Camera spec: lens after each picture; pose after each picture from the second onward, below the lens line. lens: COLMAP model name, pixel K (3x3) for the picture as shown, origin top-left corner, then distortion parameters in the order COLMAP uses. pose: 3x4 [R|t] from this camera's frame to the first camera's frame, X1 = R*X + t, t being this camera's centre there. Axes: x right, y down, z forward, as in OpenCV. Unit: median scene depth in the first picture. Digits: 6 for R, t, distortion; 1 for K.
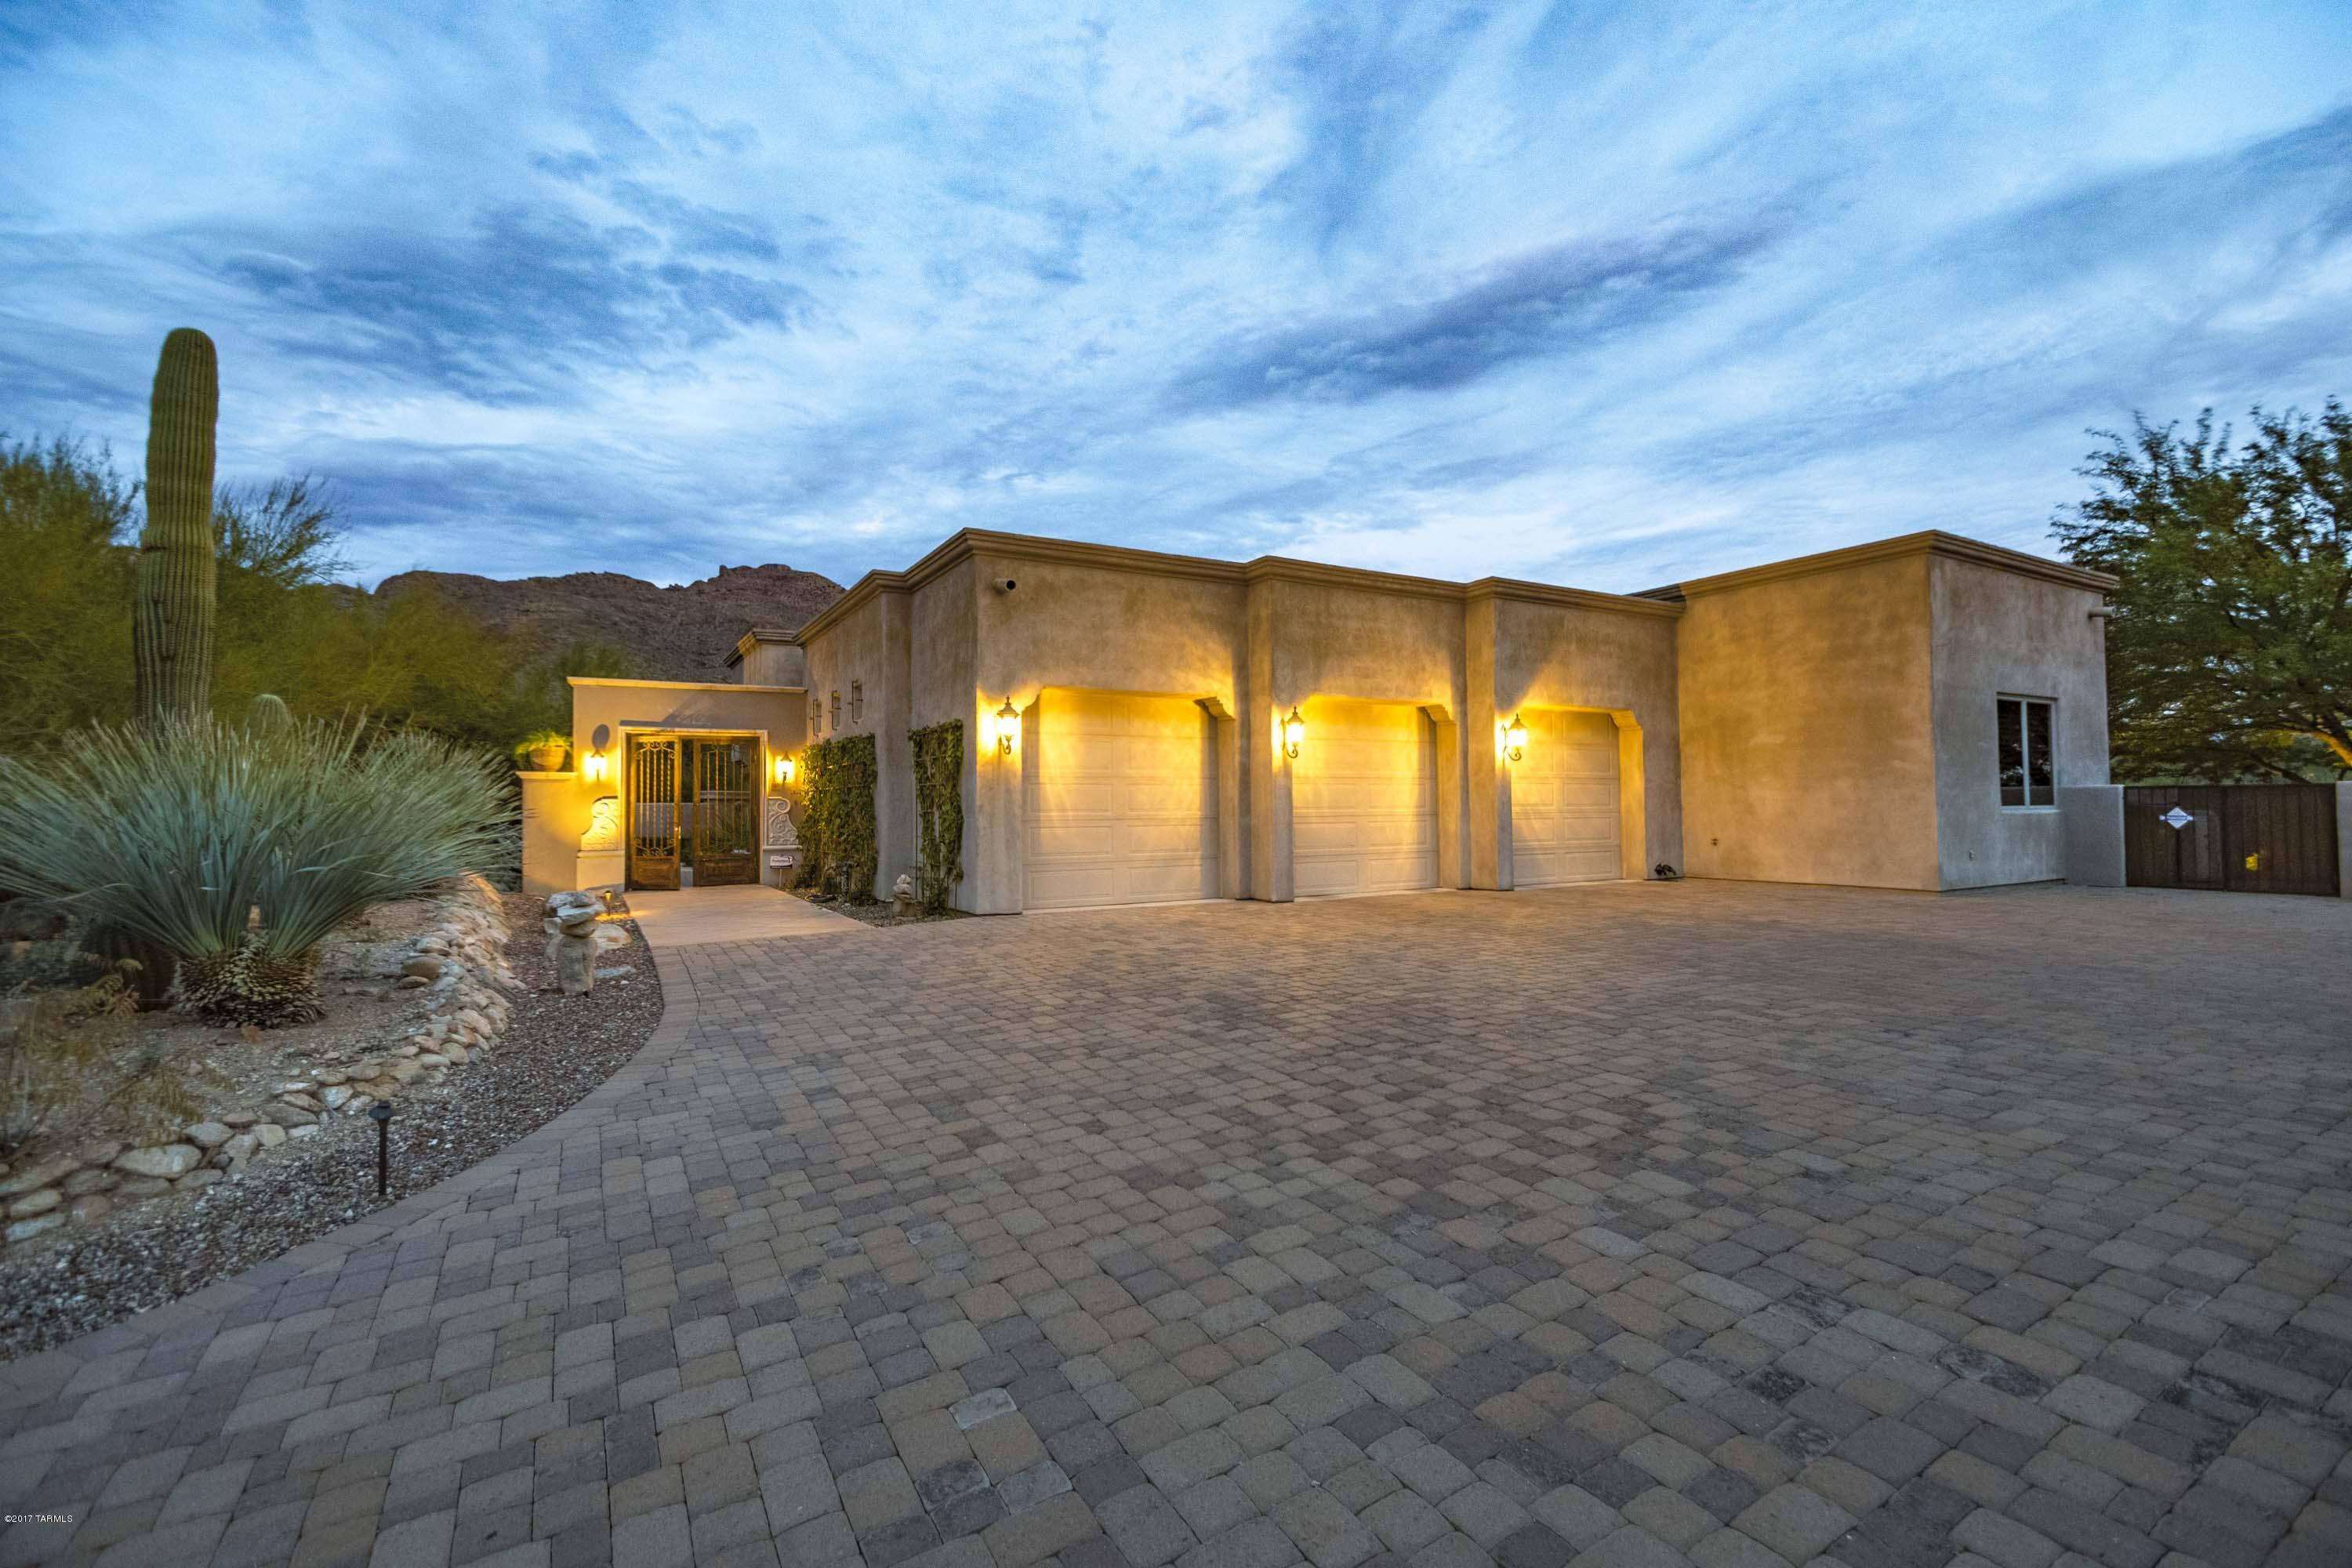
lens RADIAL K [[995.3, 0, 1171.8], [0, 995.3, 780.8], [0, 0, 1]] dist [0.002950, 0.000102]
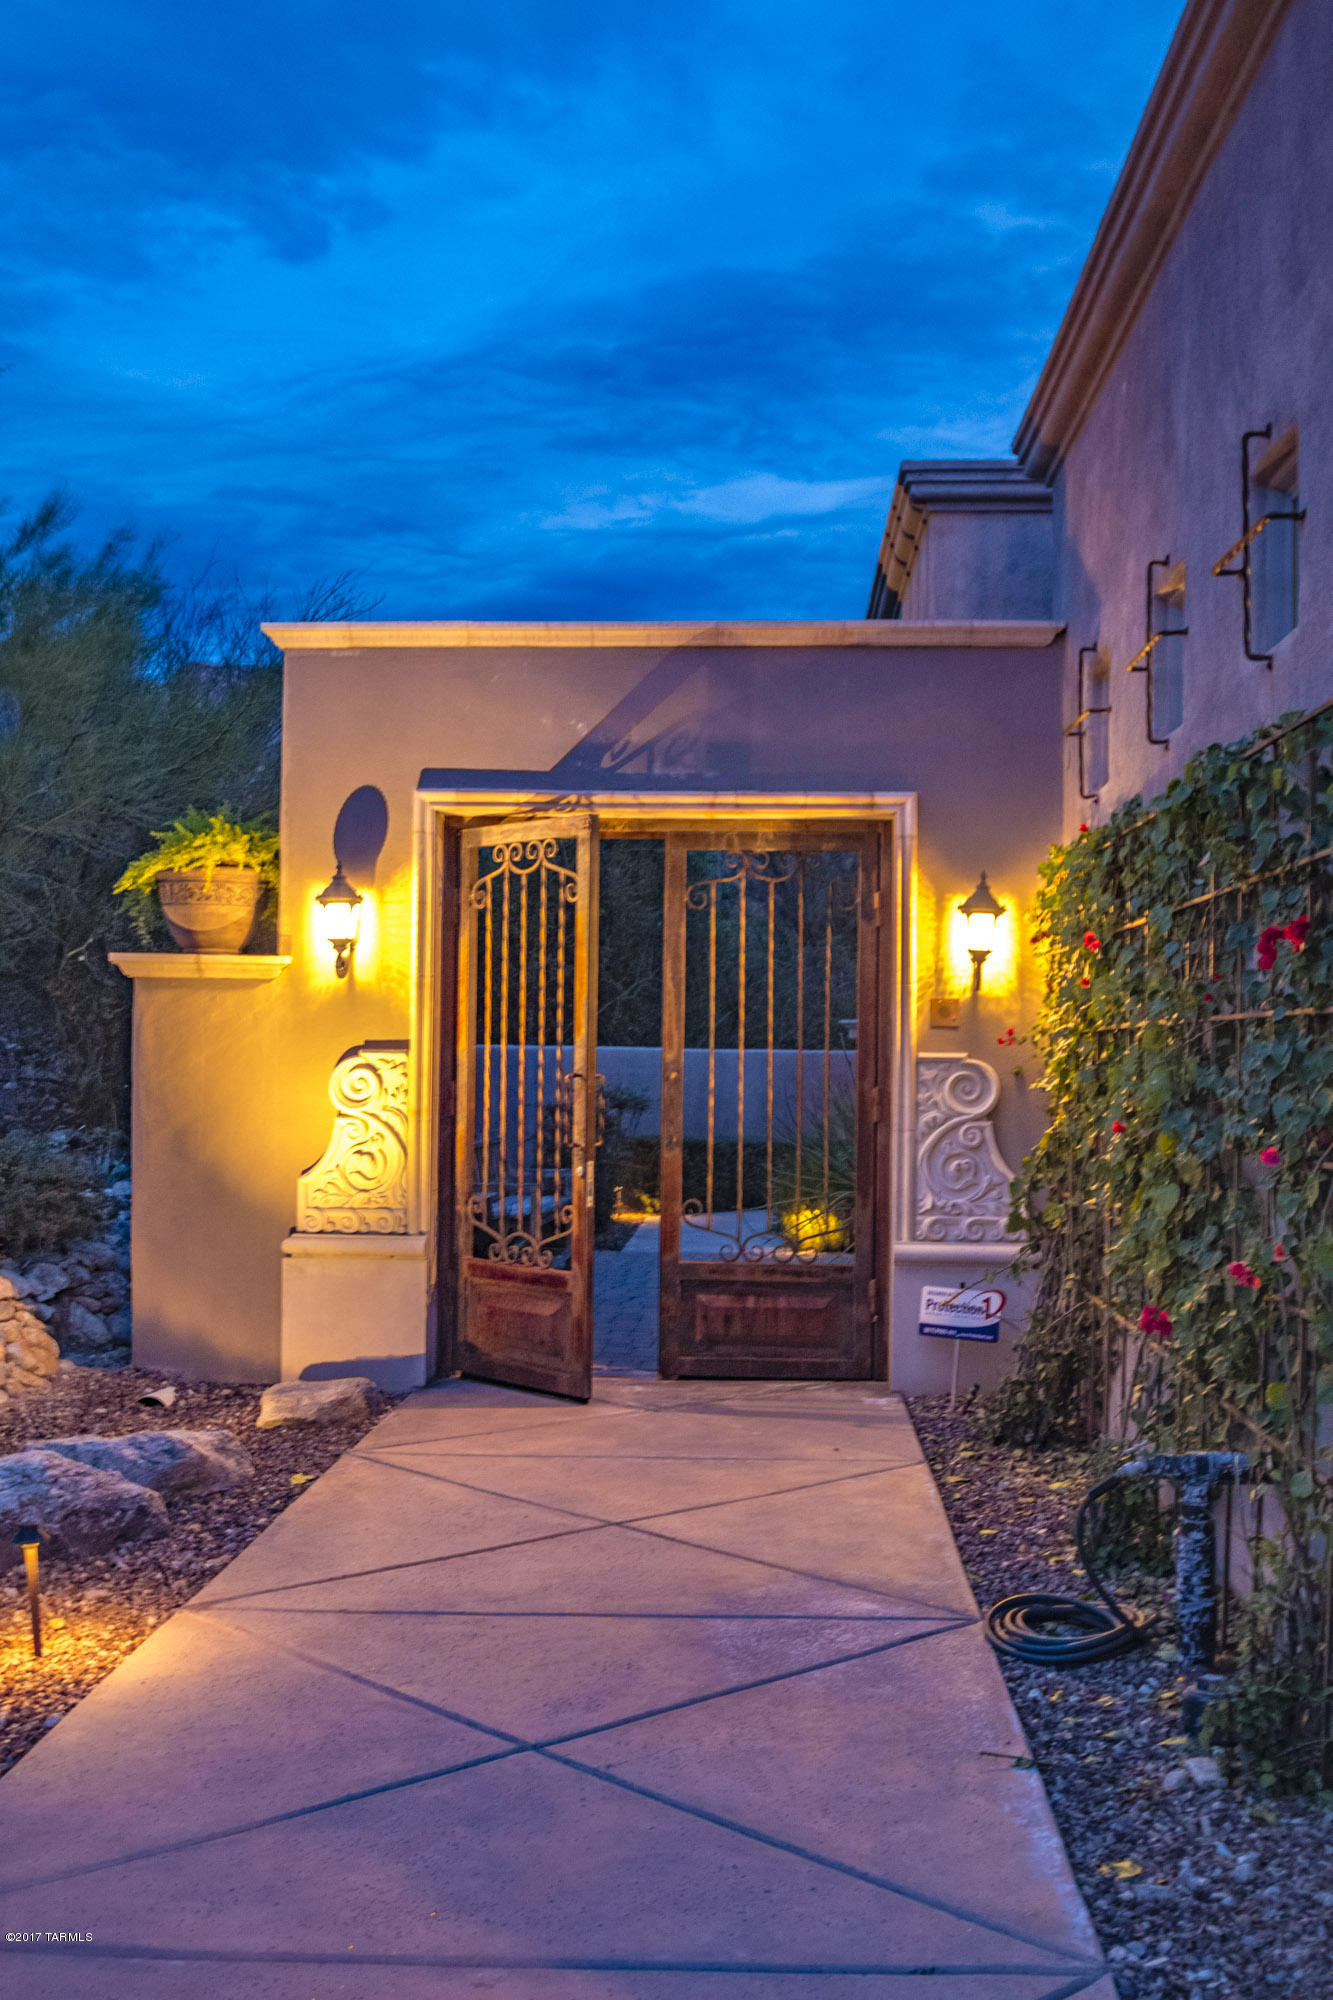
lens RADIAL K [[2051.8, 0, 665.9], [0, 2051.8, 1002.2], [0, 0, 1]] dist [-0.005843, 0.000000]
pose [[0.836321, 0.006793, -0.548198, -0.179651], [-0.004352, 0.999974, 0.005752, 0.000892], [0.548222, -0.002425, 0.836329, 0.554936]]
